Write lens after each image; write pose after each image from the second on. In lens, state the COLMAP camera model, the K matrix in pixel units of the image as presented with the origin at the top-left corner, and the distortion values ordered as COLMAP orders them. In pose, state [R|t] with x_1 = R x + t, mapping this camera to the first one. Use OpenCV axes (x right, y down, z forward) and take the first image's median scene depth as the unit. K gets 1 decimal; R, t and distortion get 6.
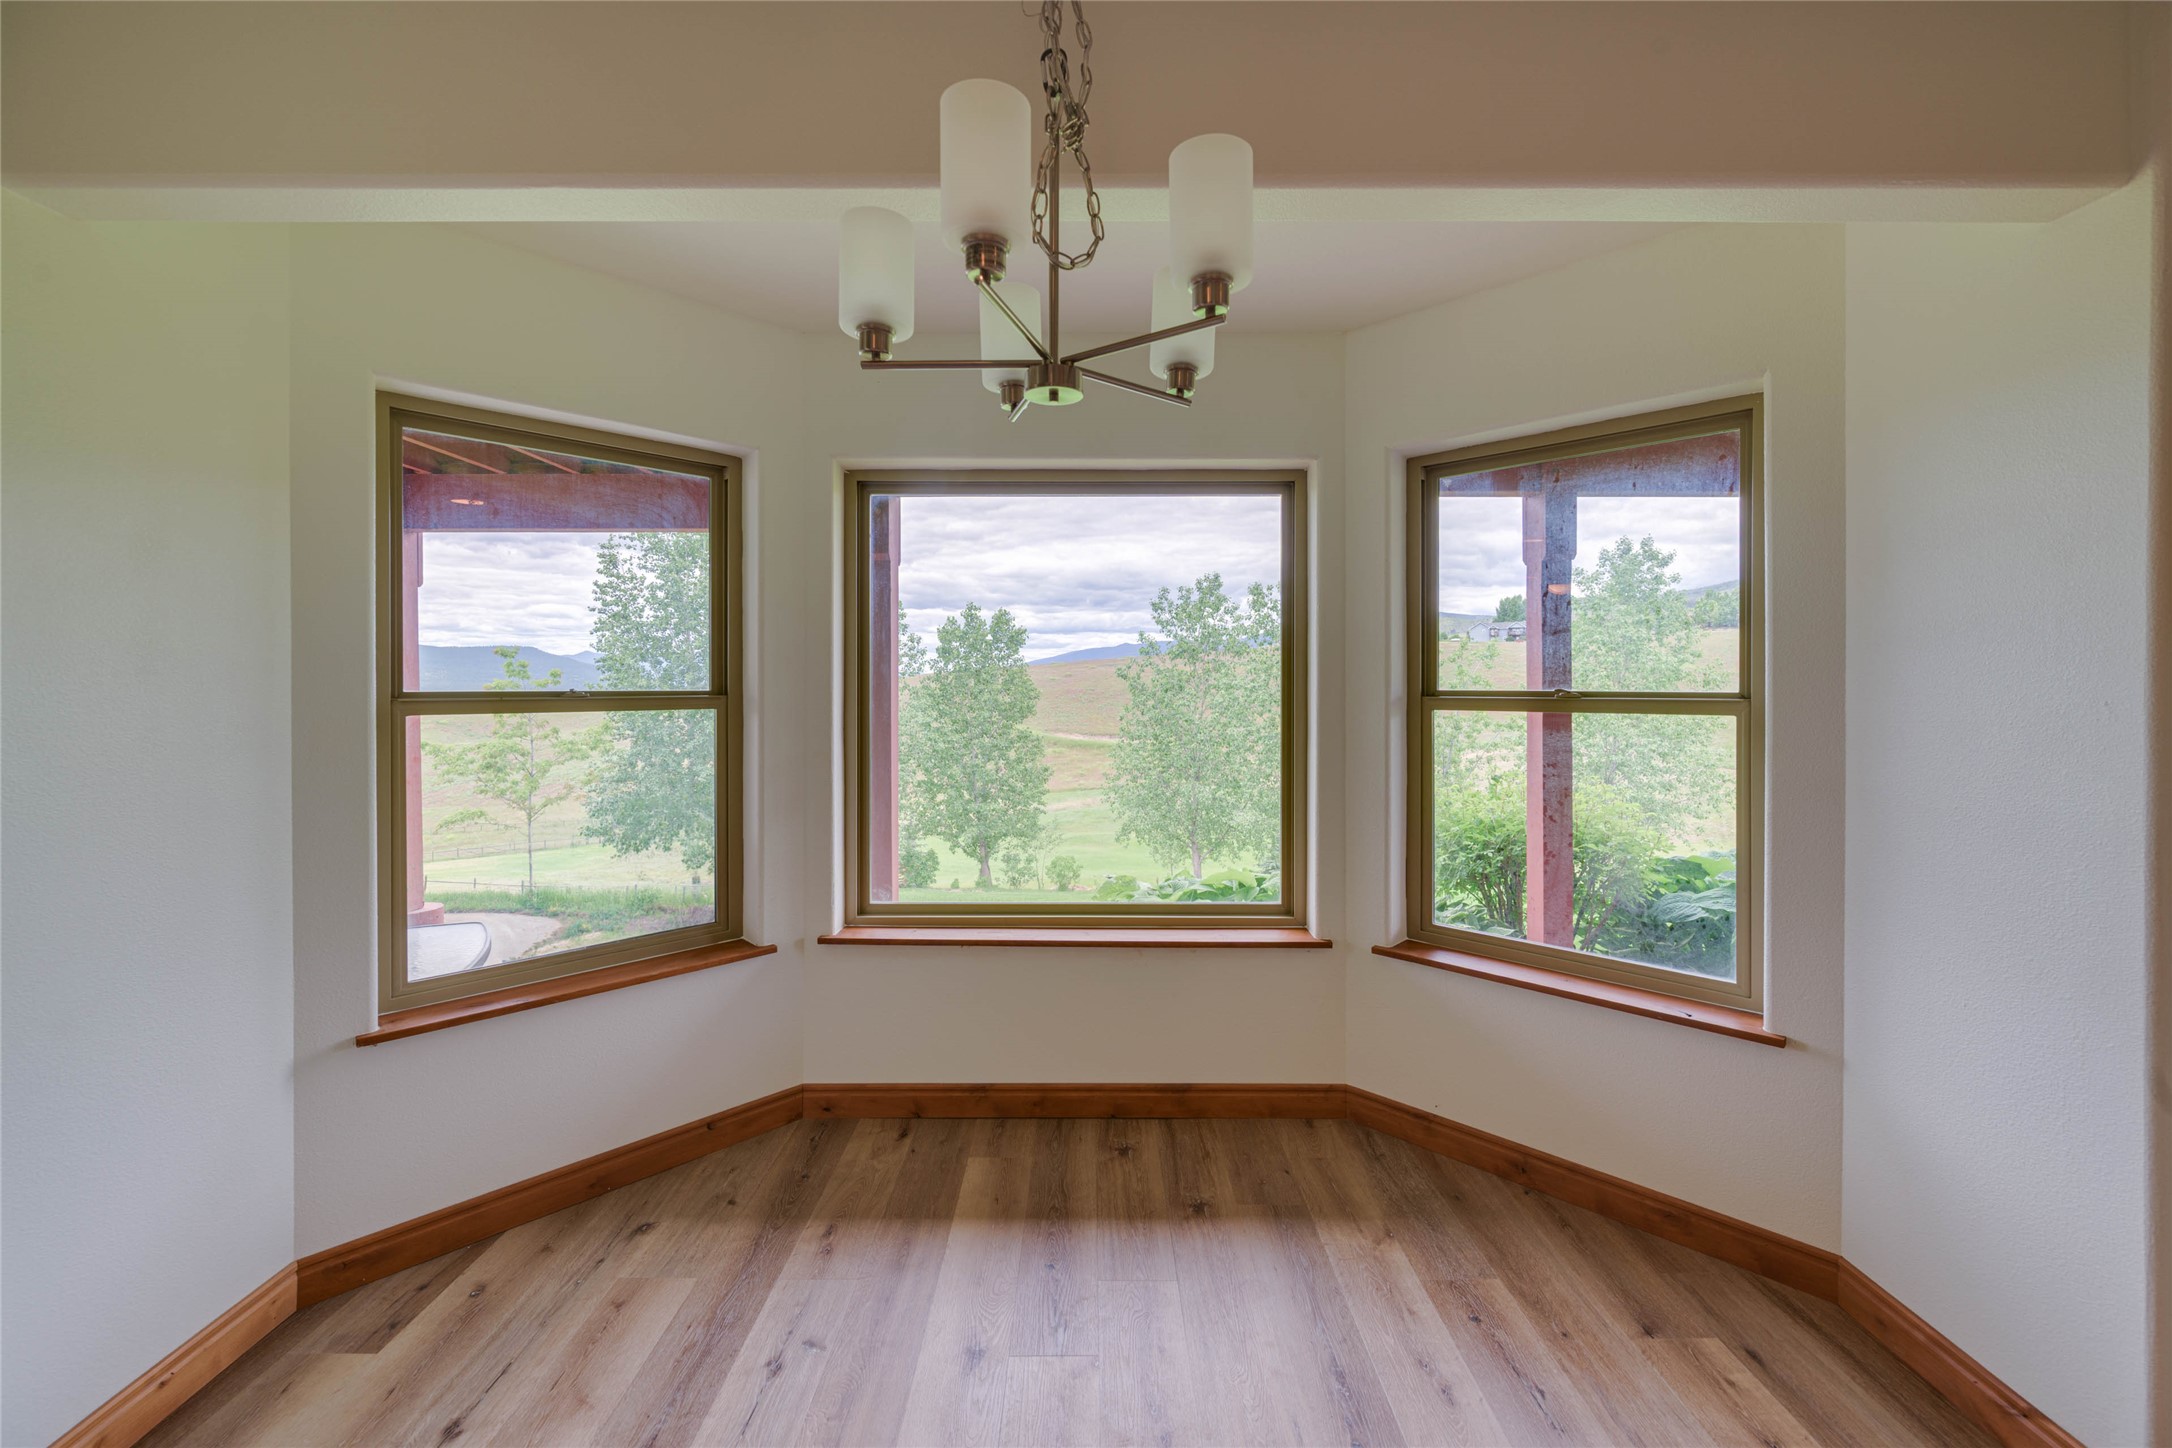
lens RADIAL K [[855.8, 0, 1087.4], [0, 855.8, 680.3], [0, 0, 1]] dist [-0.002404, 0.000650]
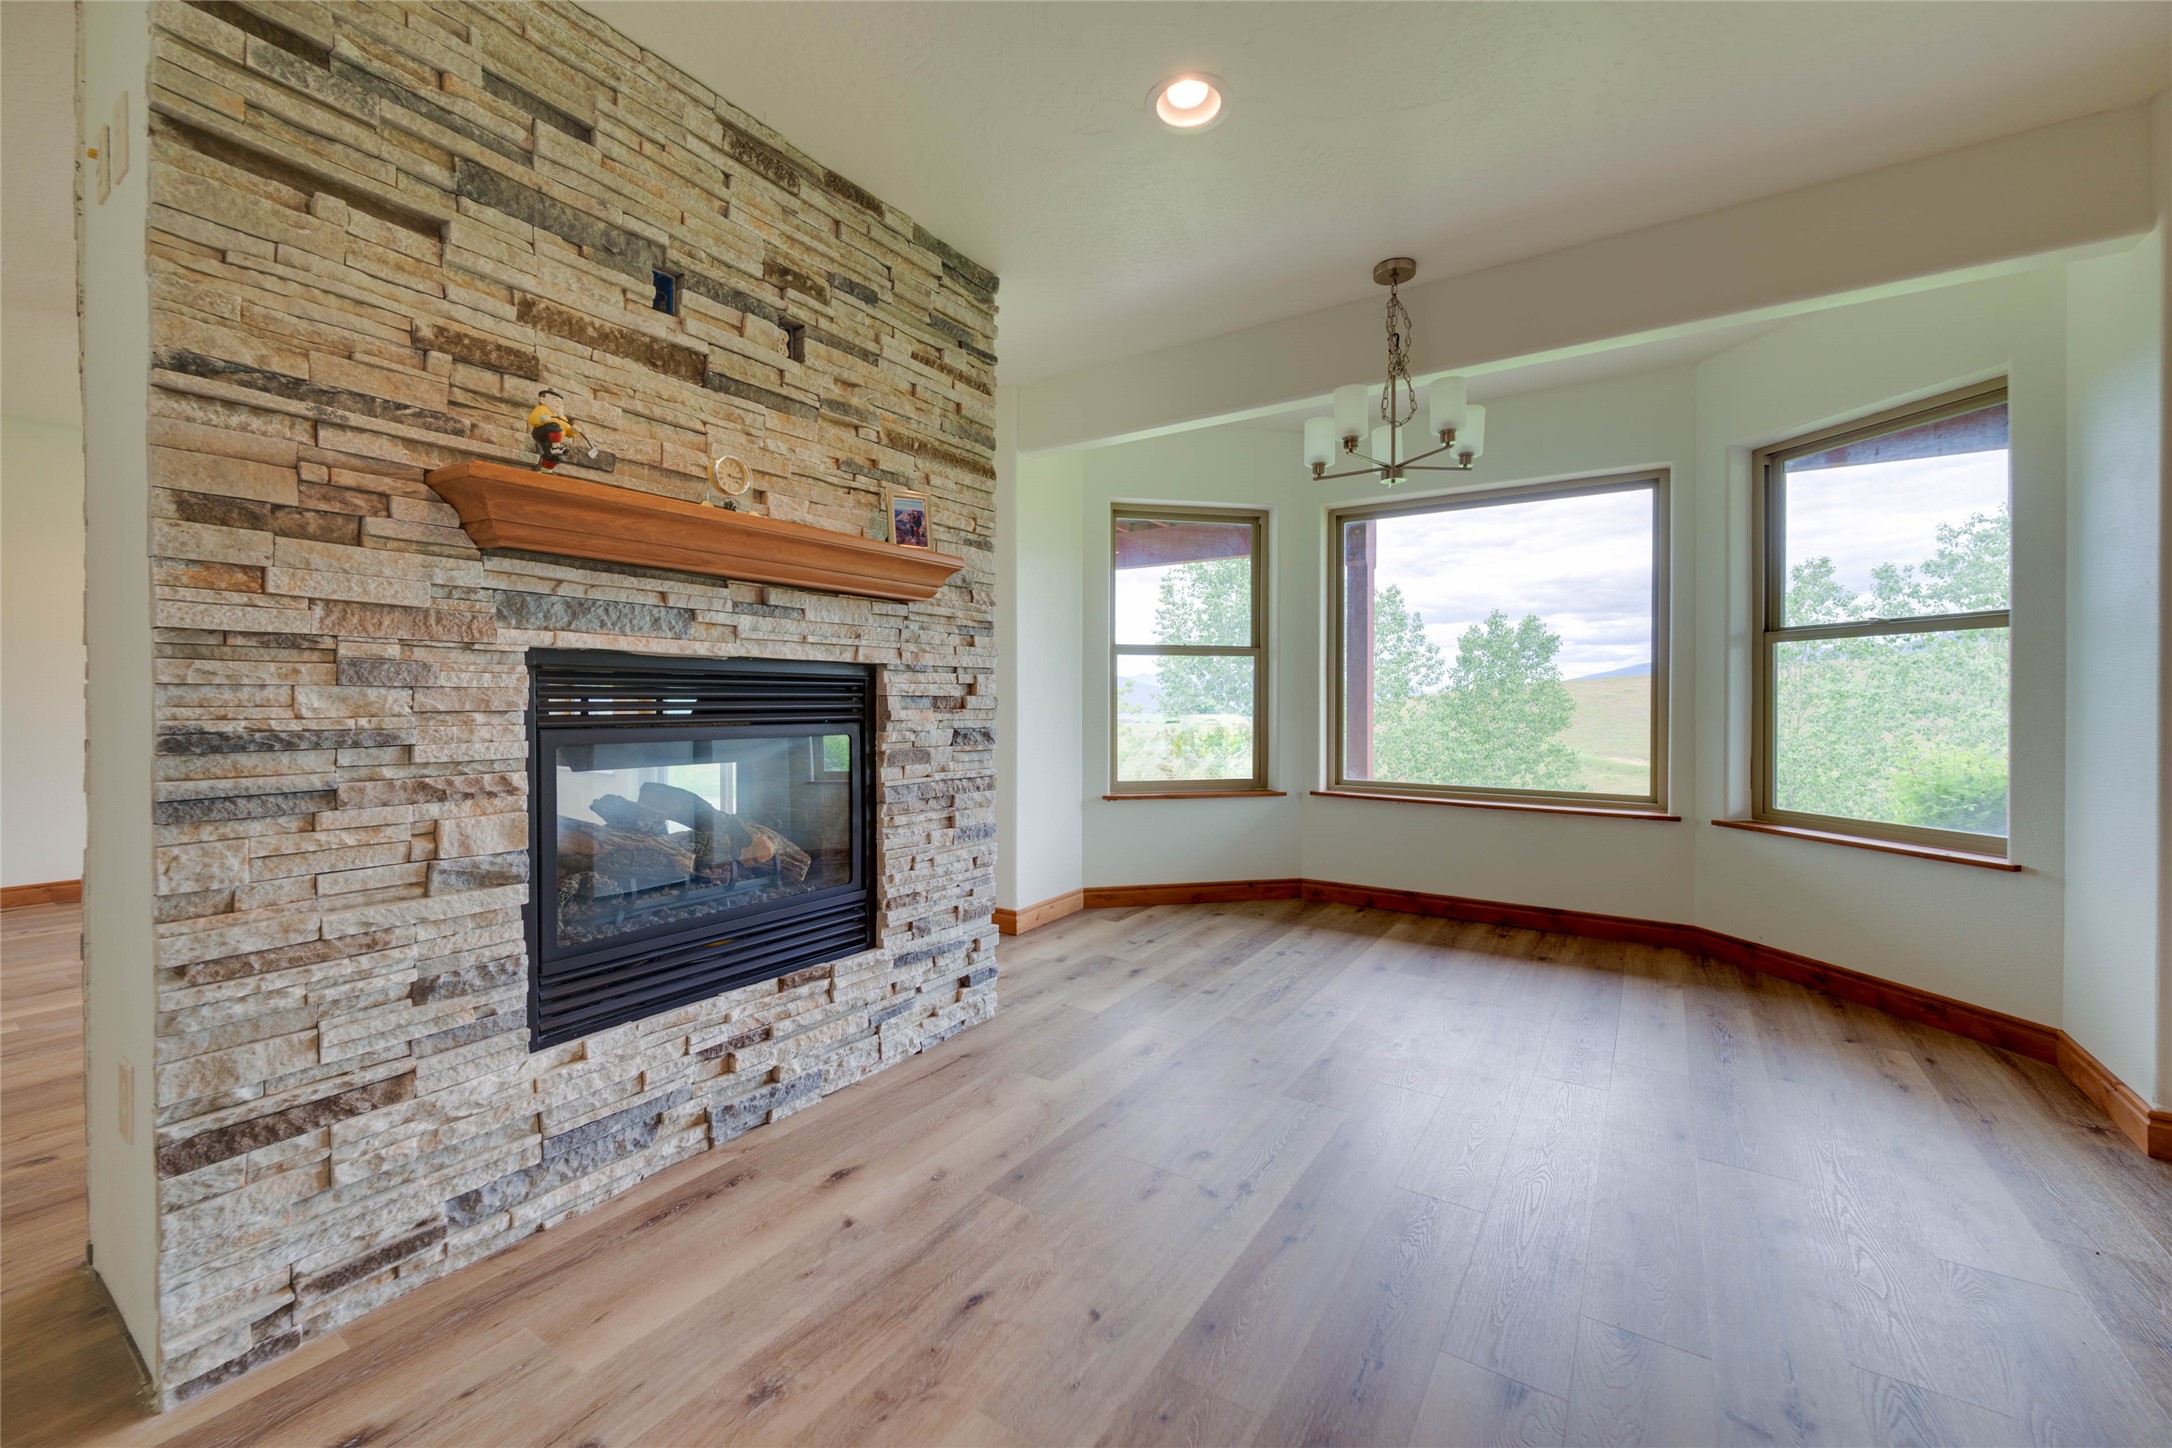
lens RADIAL K [[855.8, 0, 1084.5], [0, 855.8, 708.8], [0, 0, 1]] dist [-0.002404, 0.000650]
pose [[0.826698, 0.009387, -0.562567, 0.260663], [-0.003677, 0.999930, 0.011281, 0.120327], [0.562634, -0.007257, 0.826675, -0.633643]]
